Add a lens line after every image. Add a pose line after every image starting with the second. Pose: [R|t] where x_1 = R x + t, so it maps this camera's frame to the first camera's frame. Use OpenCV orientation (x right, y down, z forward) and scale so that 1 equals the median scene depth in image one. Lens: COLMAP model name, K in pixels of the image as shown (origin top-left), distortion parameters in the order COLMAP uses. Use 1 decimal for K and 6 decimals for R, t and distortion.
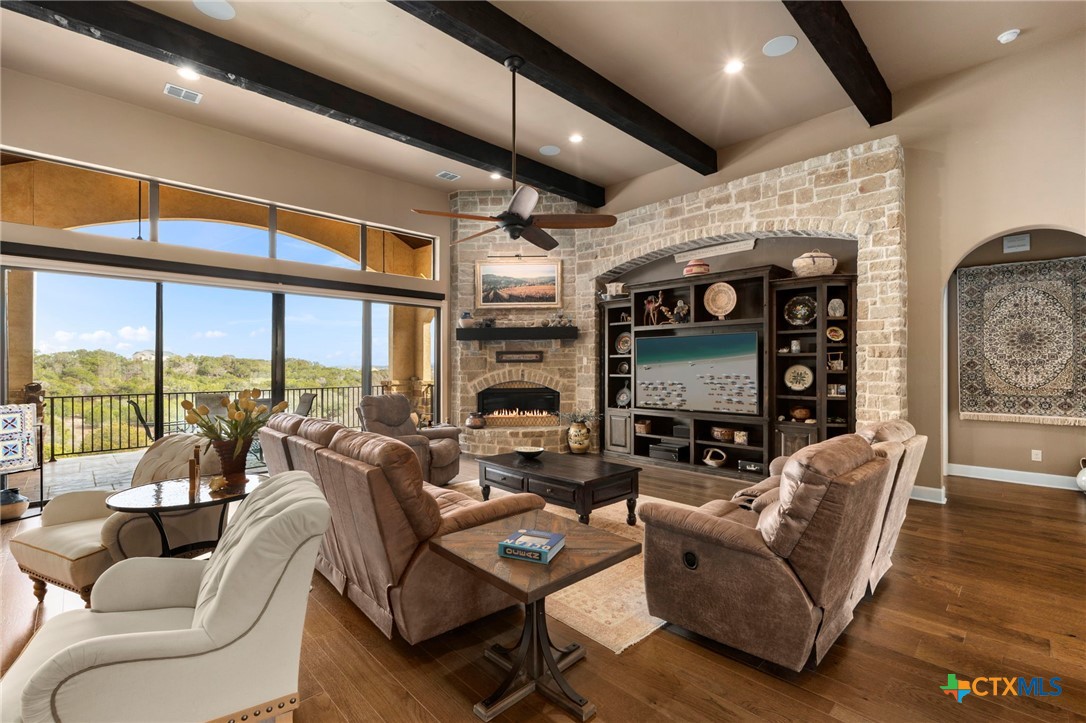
lens RADIAL K [[479.3, 0, 544.7], [0, 479.3, 363.0], [0, 0, 1]] dist [-0.005697, -0.000130]
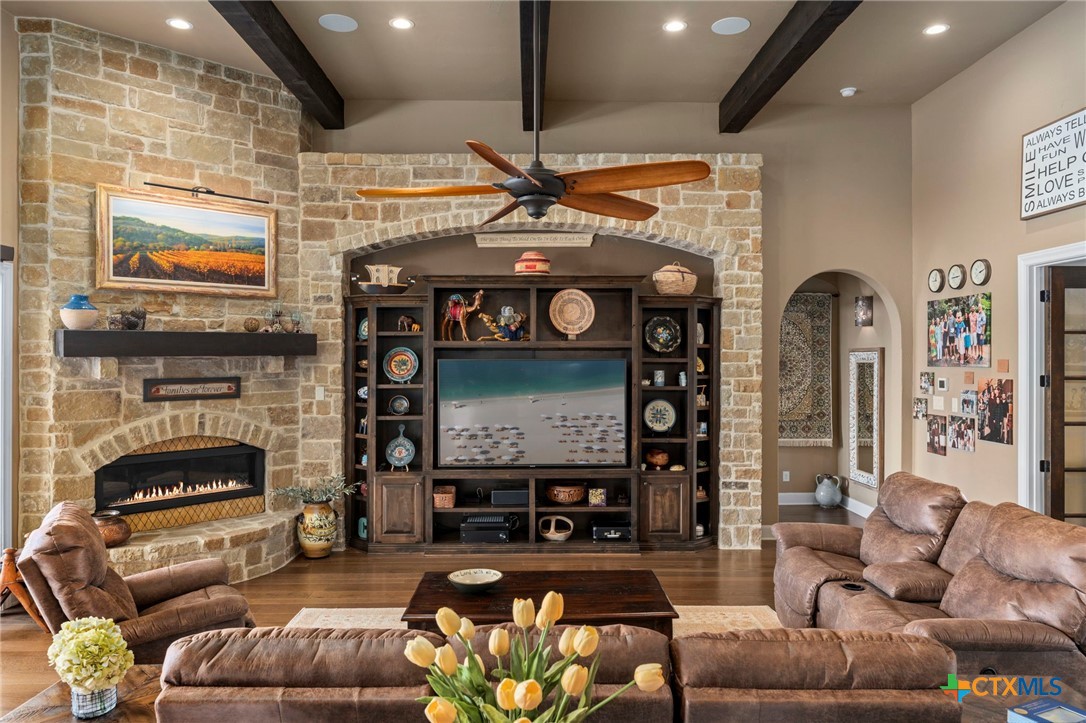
lens RADIAL K [[720.7, 0, 541.6], [0, 720.7, 358.1], [0, 0, 1]] dist [-0.002571, 0.000710]
pose [[0.685755, 0.002763, 0.727827, -0.386195], [-0.004609, 0.999989, 0.000546, -0.051360], [-0.727818, -0.003729, 0.685760, 0.228182]]
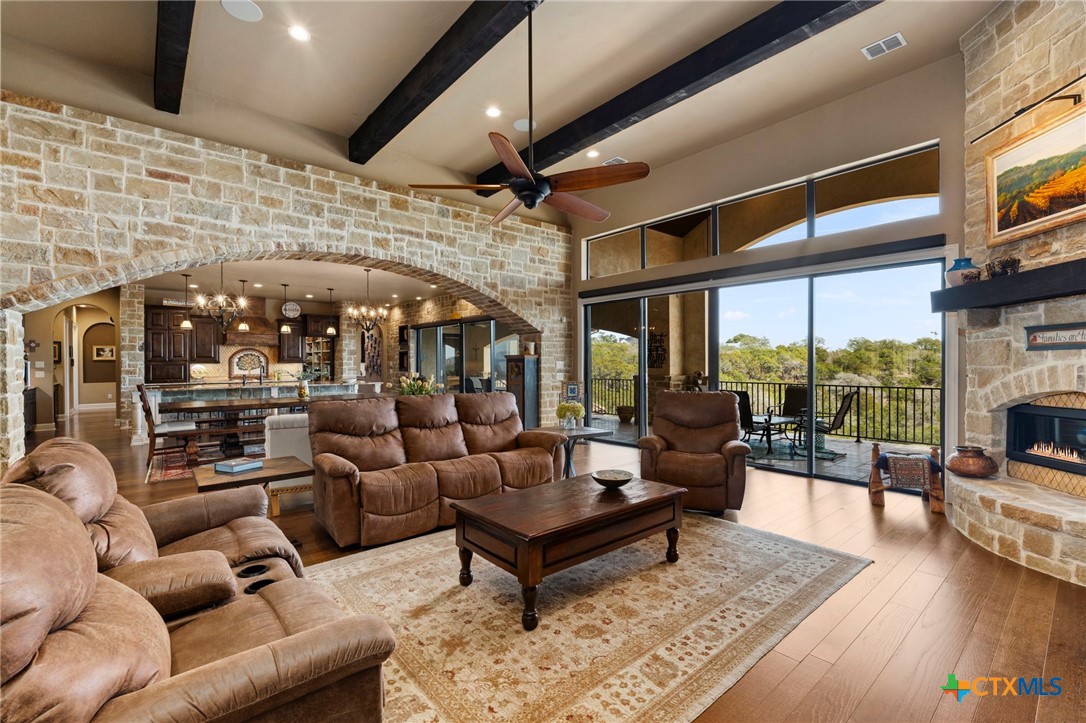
lens RADIAL K [[474.7, 0, 541.0], [0, 474.7, 363.9], [0, 0, 1]] dist [-0.002817, -0.000039]
pose [[-0.070659, 0.007287, -0.997474, 0.434112], [0.009093, 0.999936, 0.006661, 0.005462], [0.997459, -0.008599, -0.070721, 0.604883]]
